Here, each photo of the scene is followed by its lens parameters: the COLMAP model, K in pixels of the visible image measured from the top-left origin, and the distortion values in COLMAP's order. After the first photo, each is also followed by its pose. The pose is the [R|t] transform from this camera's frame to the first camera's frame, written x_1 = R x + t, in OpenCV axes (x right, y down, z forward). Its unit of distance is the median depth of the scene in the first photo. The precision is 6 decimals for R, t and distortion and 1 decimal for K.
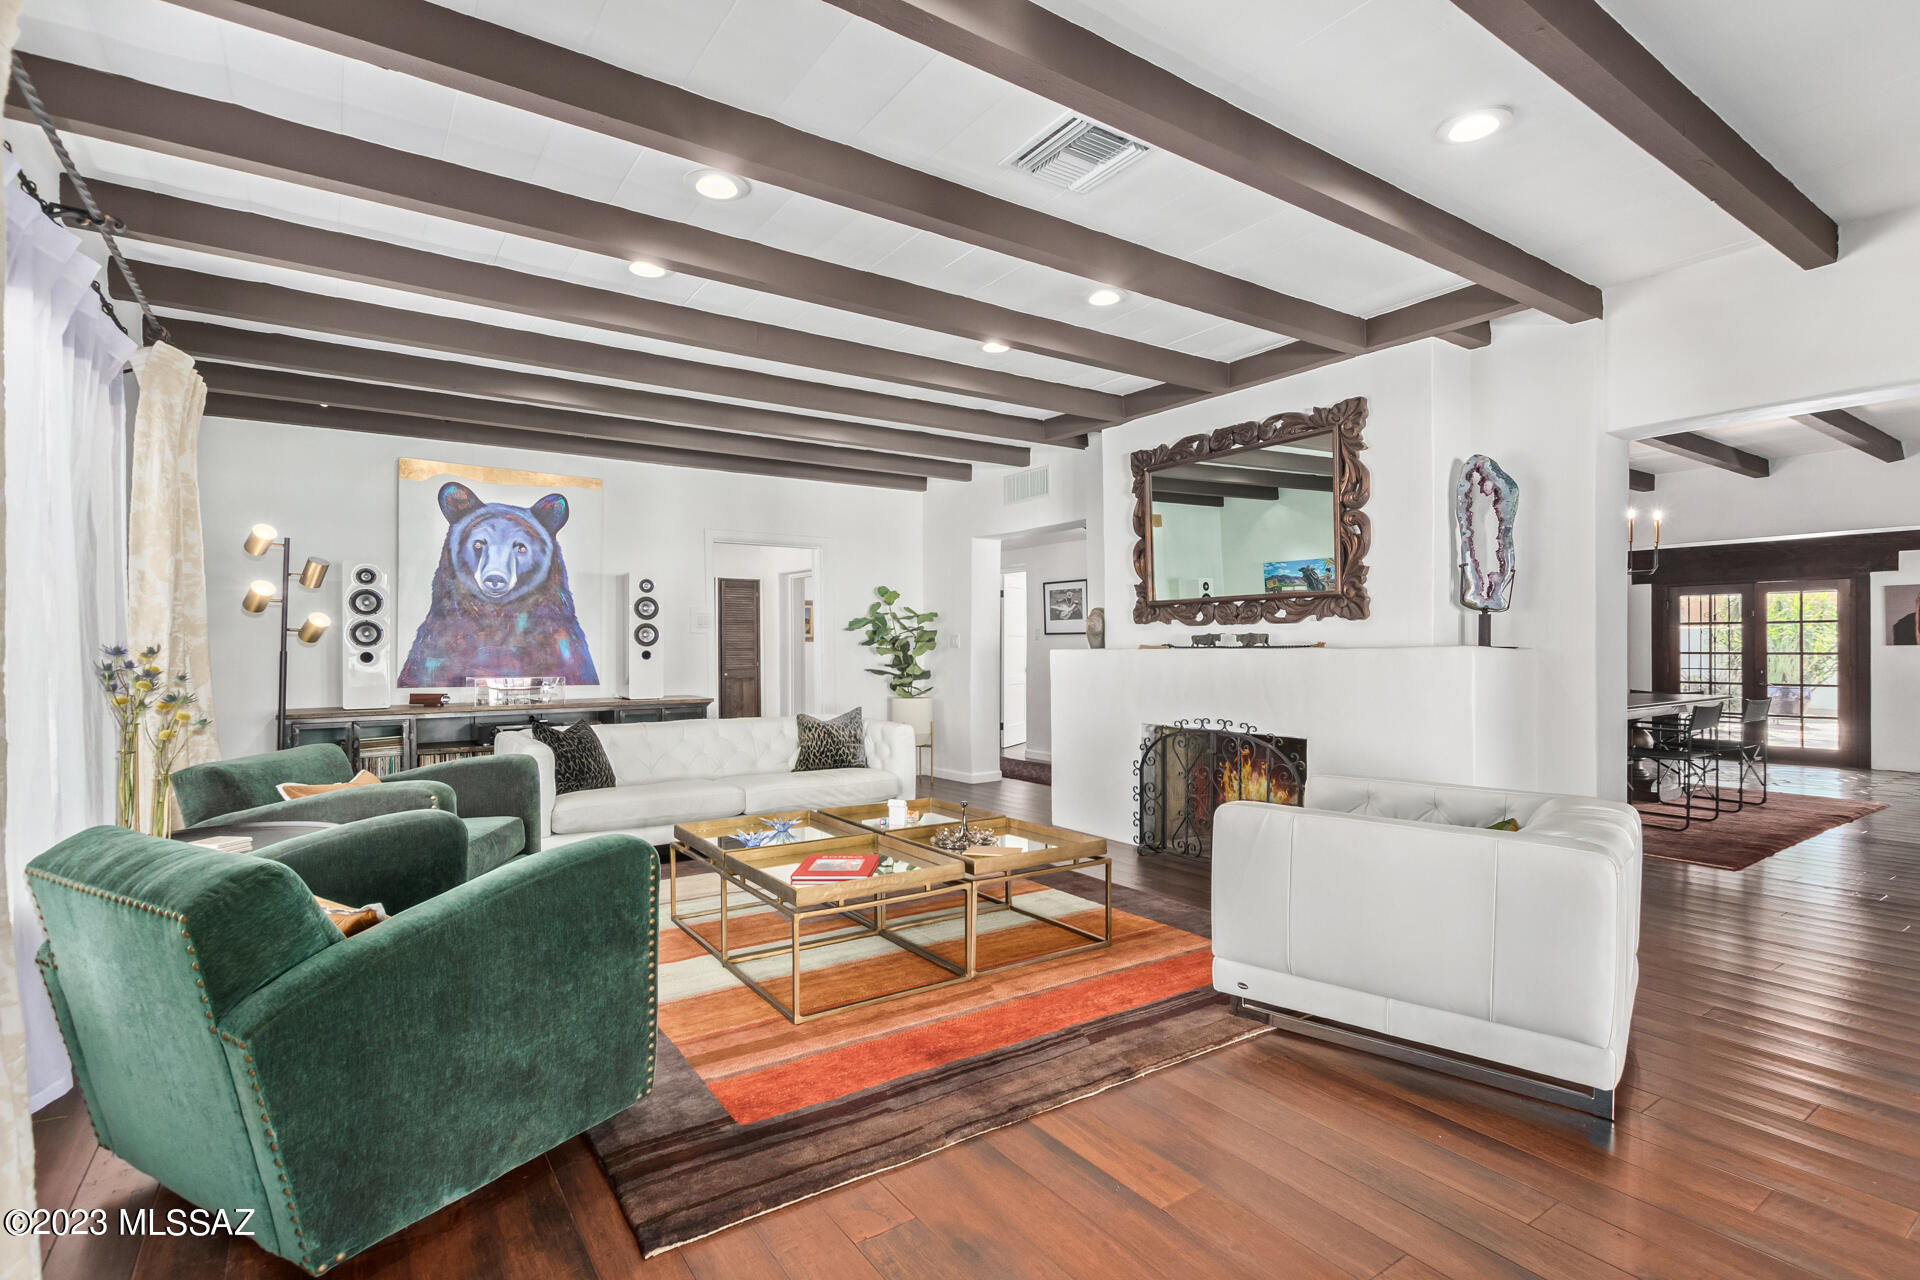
lens RADIAL K [[891.2, 0, 940.6], [0, 891.2, 643.7], [0, 0, 1]] dist [0.004486, -0.000021]
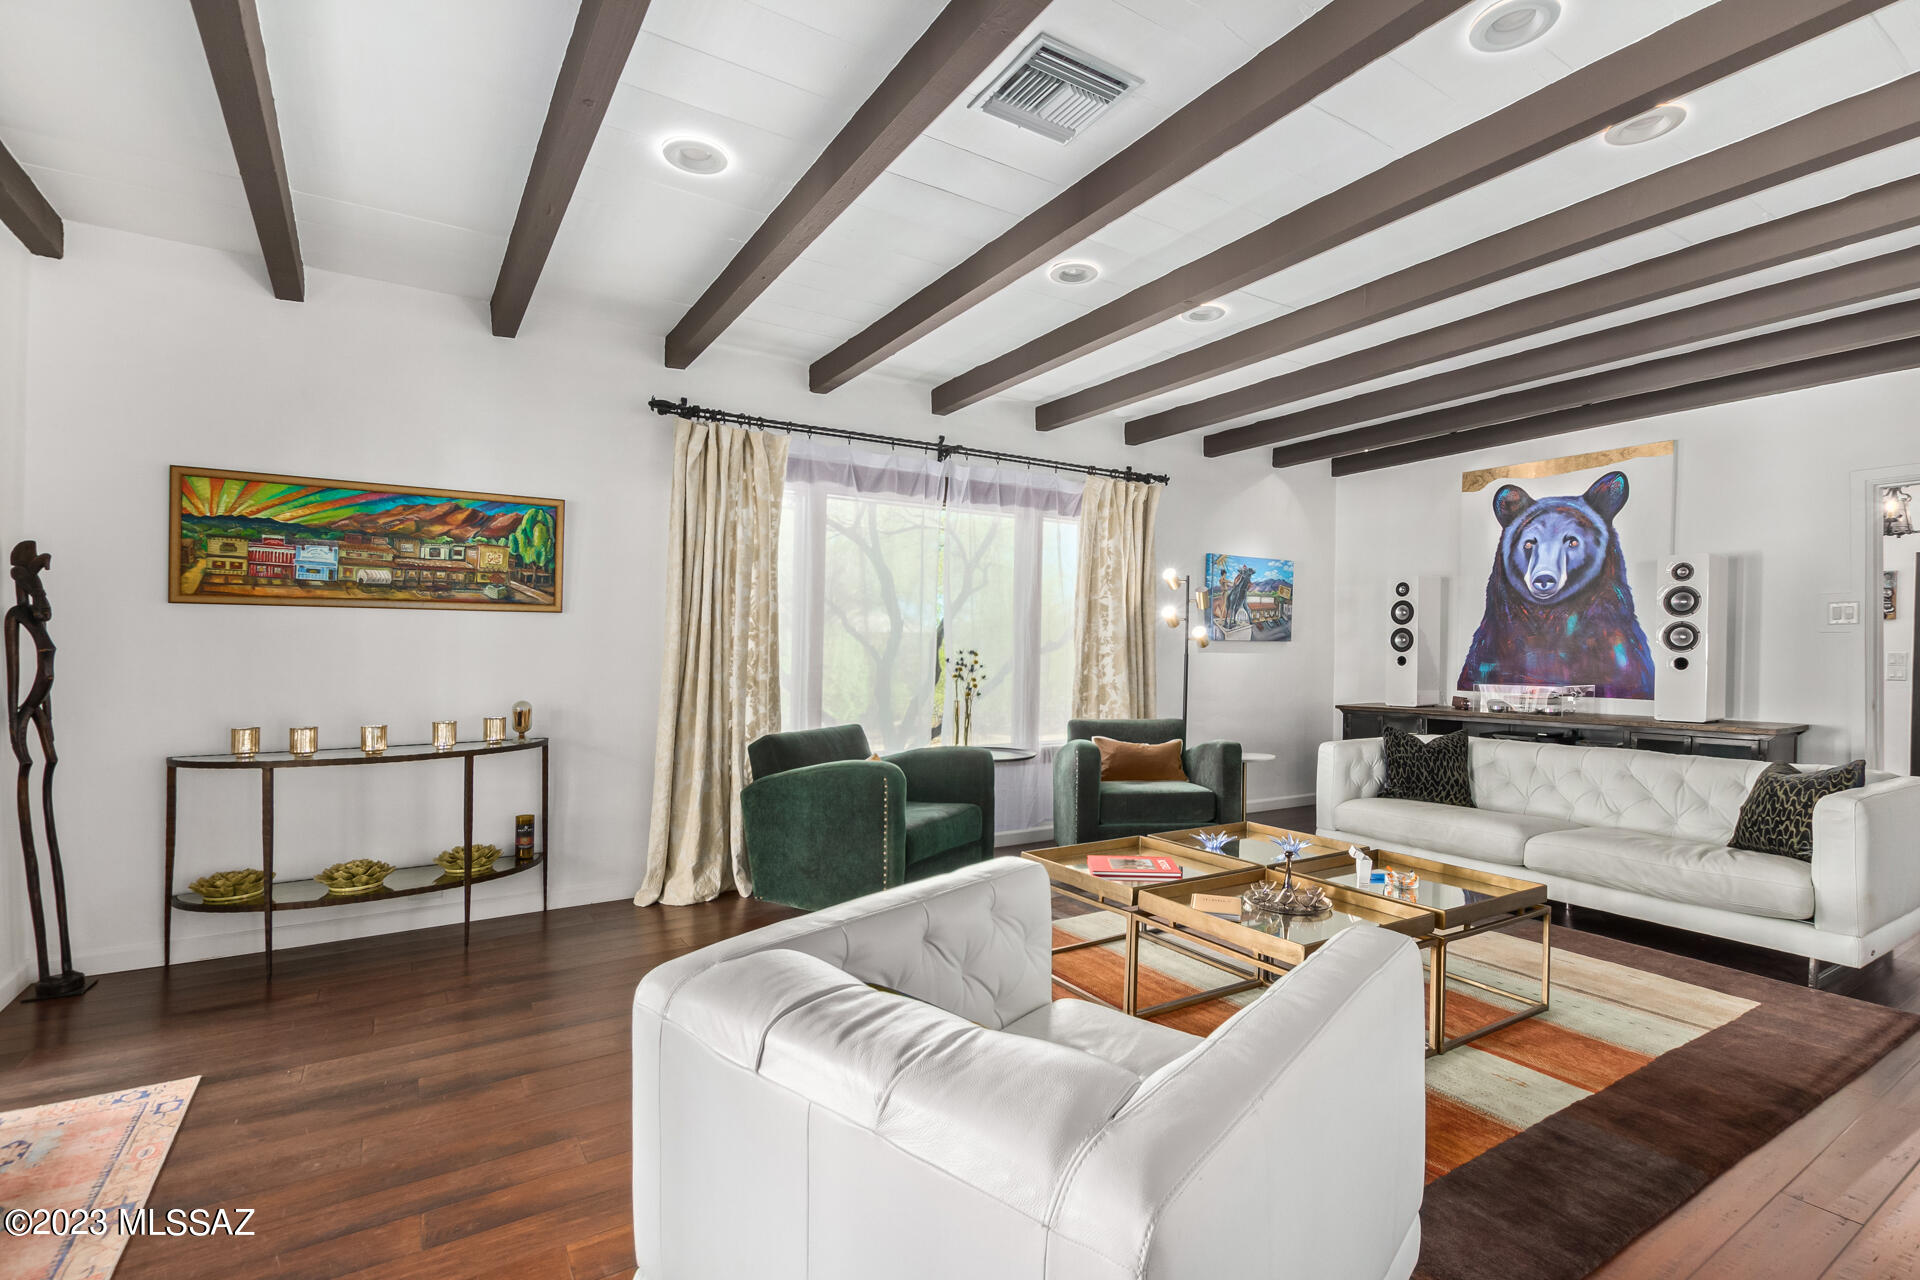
lens RADIAL K [[891.2, 0, 945.5], [0, 891.2, 644.7], [0, 0, 1]] dist [0.004486, -0.000021]
pose [[-0.037034, -0.004090, -0.999306, 0.454896], [0.002554, 0.999988, -0.004188, -0.001479], [0.999311, -0.002707, -0.037023, 0.405789]]
